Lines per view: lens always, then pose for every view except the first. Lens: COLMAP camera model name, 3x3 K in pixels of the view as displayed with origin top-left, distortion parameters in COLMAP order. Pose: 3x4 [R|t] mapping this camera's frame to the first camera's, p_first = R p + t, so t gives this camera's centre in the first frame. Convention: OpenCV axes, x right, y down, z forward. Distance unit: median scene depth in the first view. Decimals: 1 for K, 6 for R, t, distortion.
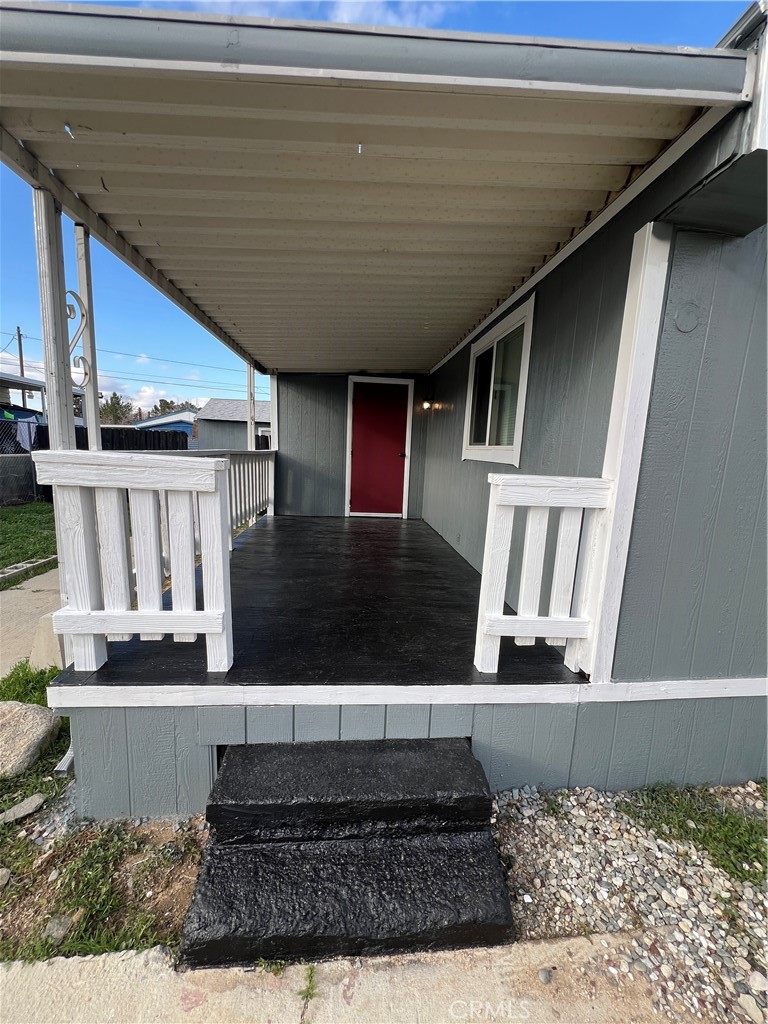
lens RADIAL K [[408.2, 0, 383.5], [0, 408.2, 513.9], [0, 0, 1]] dist [-0.000651, 0.000140]
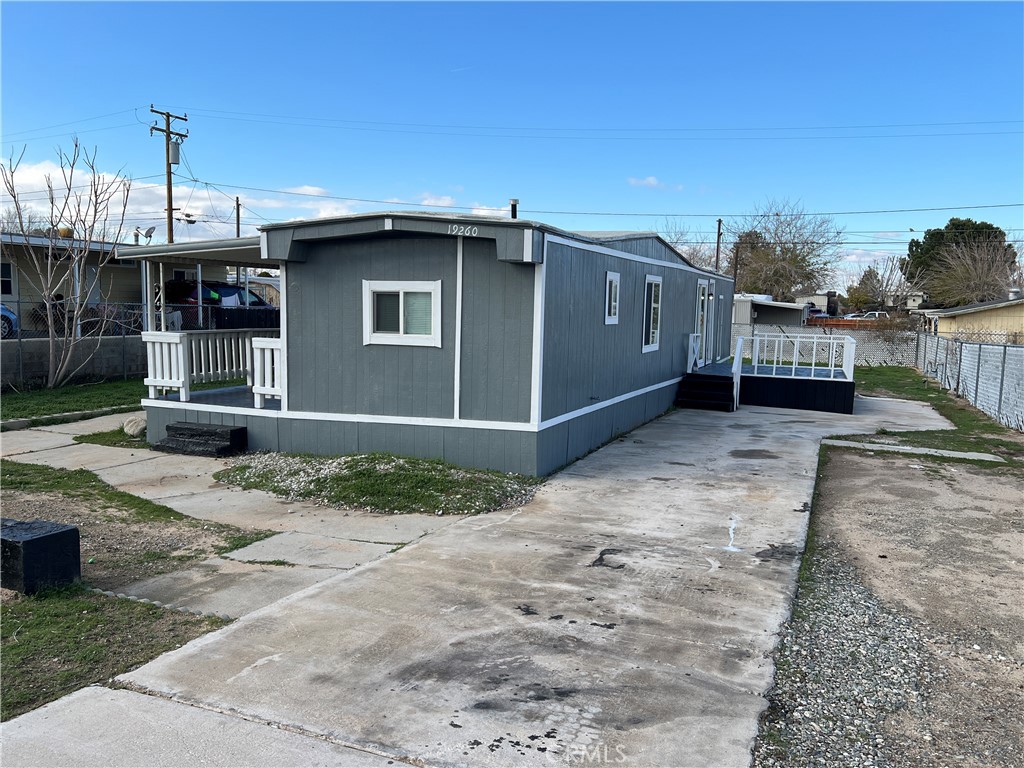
lens RADIAL K [[806.0, 0, 512.0], [0, 806.0, 384.0], [0, 0, 1]] dist [0.111560, -0.147149]
pose [[0.901671, 0.017743, -0.432058, 4.497362], [-0.049805, 0.996770, -0.063006, 0.520303], [0.429545, 0.078329, 0.899642, -3.505492]]
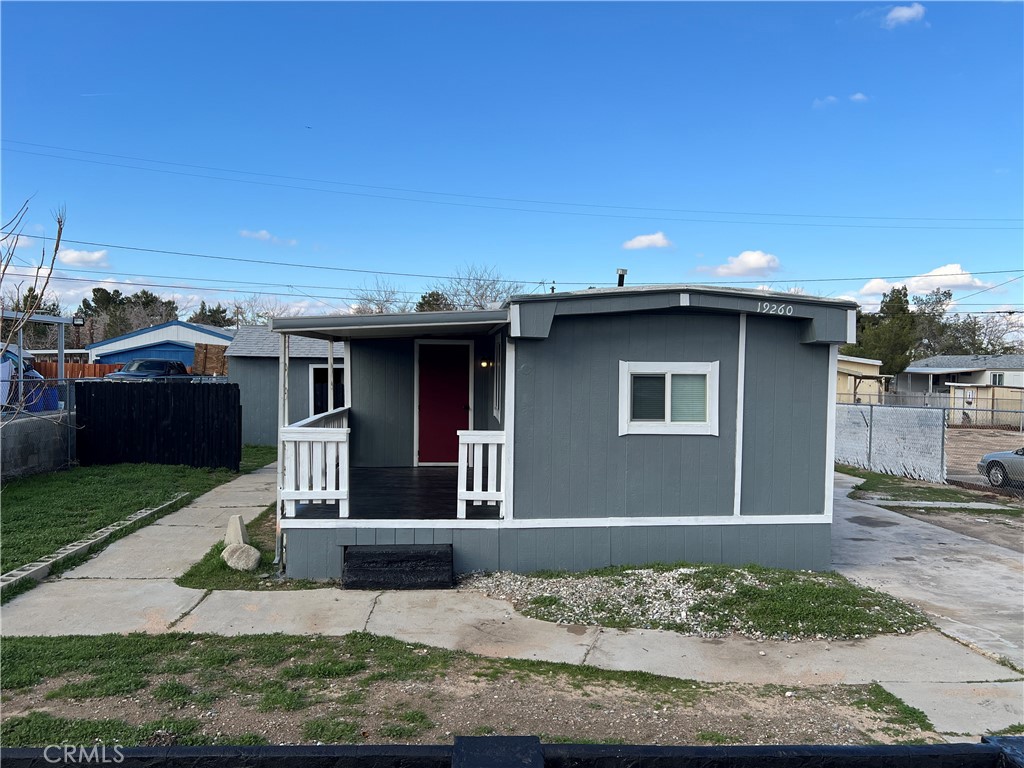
lens RADIAL K [[806.0, 0, 512.0], [0, 806.0, 384.0], [0, 0, 1]] dist [0.111560, -0.147149]
pose [[0.999503, -0.029394, -0.011403, 0.646009], [0.027597, 0.990546, -0.134375, 0.278150], [0.015245, 0.133994, 0.990865, -3.740661]]
